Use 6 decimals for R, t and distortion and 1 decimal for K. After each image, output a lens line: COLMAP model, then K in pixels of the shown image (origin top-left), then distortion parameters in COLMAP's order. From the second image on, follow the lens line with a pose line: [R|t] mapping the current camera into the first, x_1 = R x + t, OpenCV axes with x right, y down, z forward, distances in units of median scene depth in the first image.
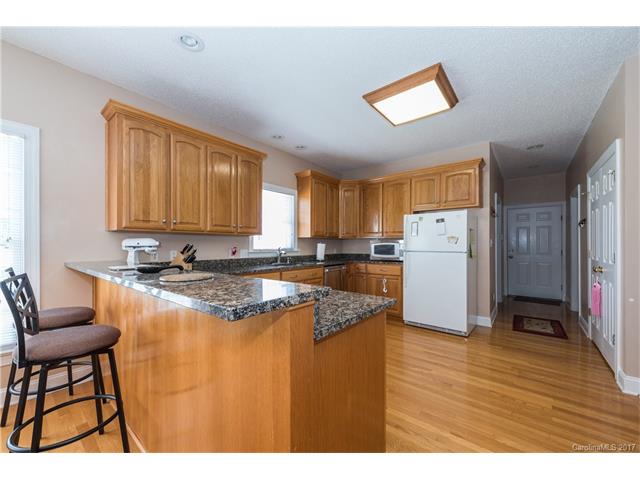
lens RADIAL K [[250.9, 0, 315.1], [0, 250.9, 243.8], [0, 0, 1]] dist [0.008098, 0.000110]
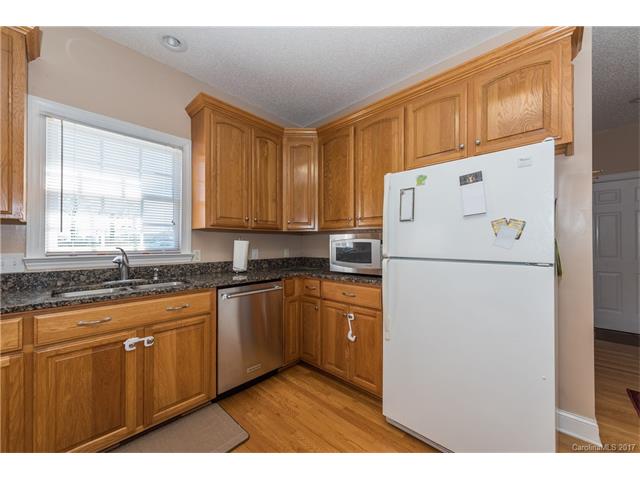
lens RADIAL K [[250.9, 0, 318.9], [0, 250.9, 241.4], [0, 0, 1]] dist [0.008098, 0.000110]
pose [[0.997955, -0.000060, -0.063924, 0.262797], [-0.000190, 0.999992, -0.003904, 0.003177], [0.063923, 0.003908, 0.997947, 0.543259]]
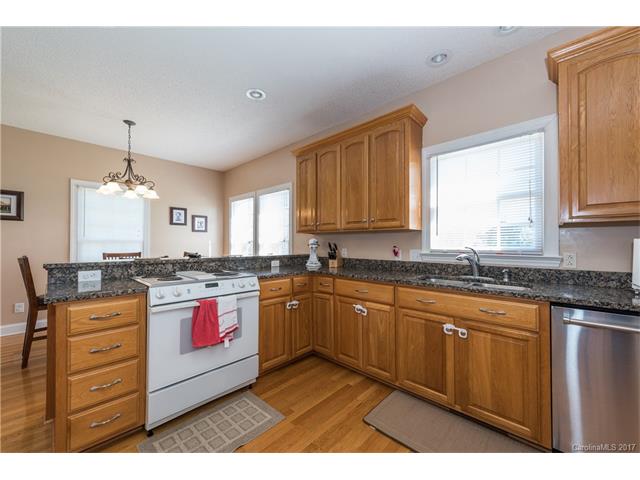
lens RADIAL K [[250.9, 0, 320.5], [0, 250.9, 240.7], [0, 0, 1]] dist [0.008098, 0.000110]
pose [[-0.055310, -0.011235, -0.998406, 0.417681], [0.002718, 0.999931, -0.011403, 0.004267], [0.998466, -0.003345, -0.055275, 0.703624]]
